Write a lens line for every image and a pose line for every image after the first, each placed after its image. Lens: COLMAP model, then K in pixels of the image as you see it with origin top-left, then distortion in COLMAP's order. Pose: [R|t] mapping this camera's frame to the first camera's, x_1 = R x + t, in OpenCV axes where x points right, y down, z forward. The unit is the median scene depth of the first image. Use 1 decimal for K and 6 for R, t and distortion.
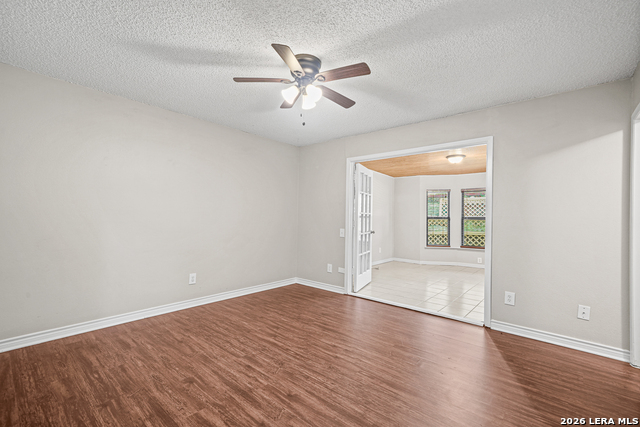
lens RADIAL K [[288.8, 0, 320.0], [0, 288.8, 213.5], [0, 0, 1]] dist [0.000930, 0.000154]
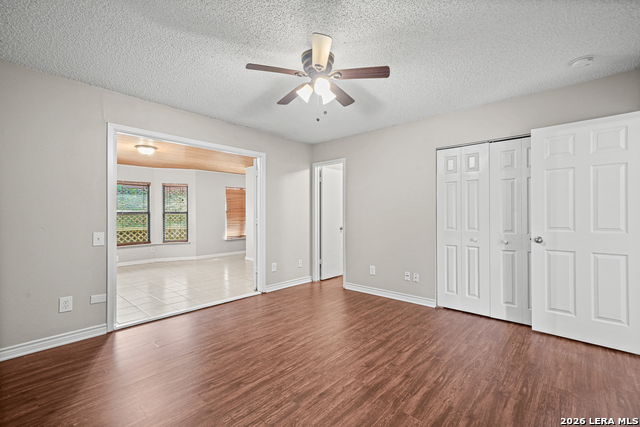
lens RADIAL K [[288.8, 0, 320.0], [0, 288.8, 213.5], [0, 0, 1]] dist [0.000930, 0.000154]
pose [[0.005258, -0.014539, 0.999880, -0.910229], [-0.011575, 0.999826, 0.014599, -0.004059], [-0.999919, -0.011651, 0.005089, 0.854815]]
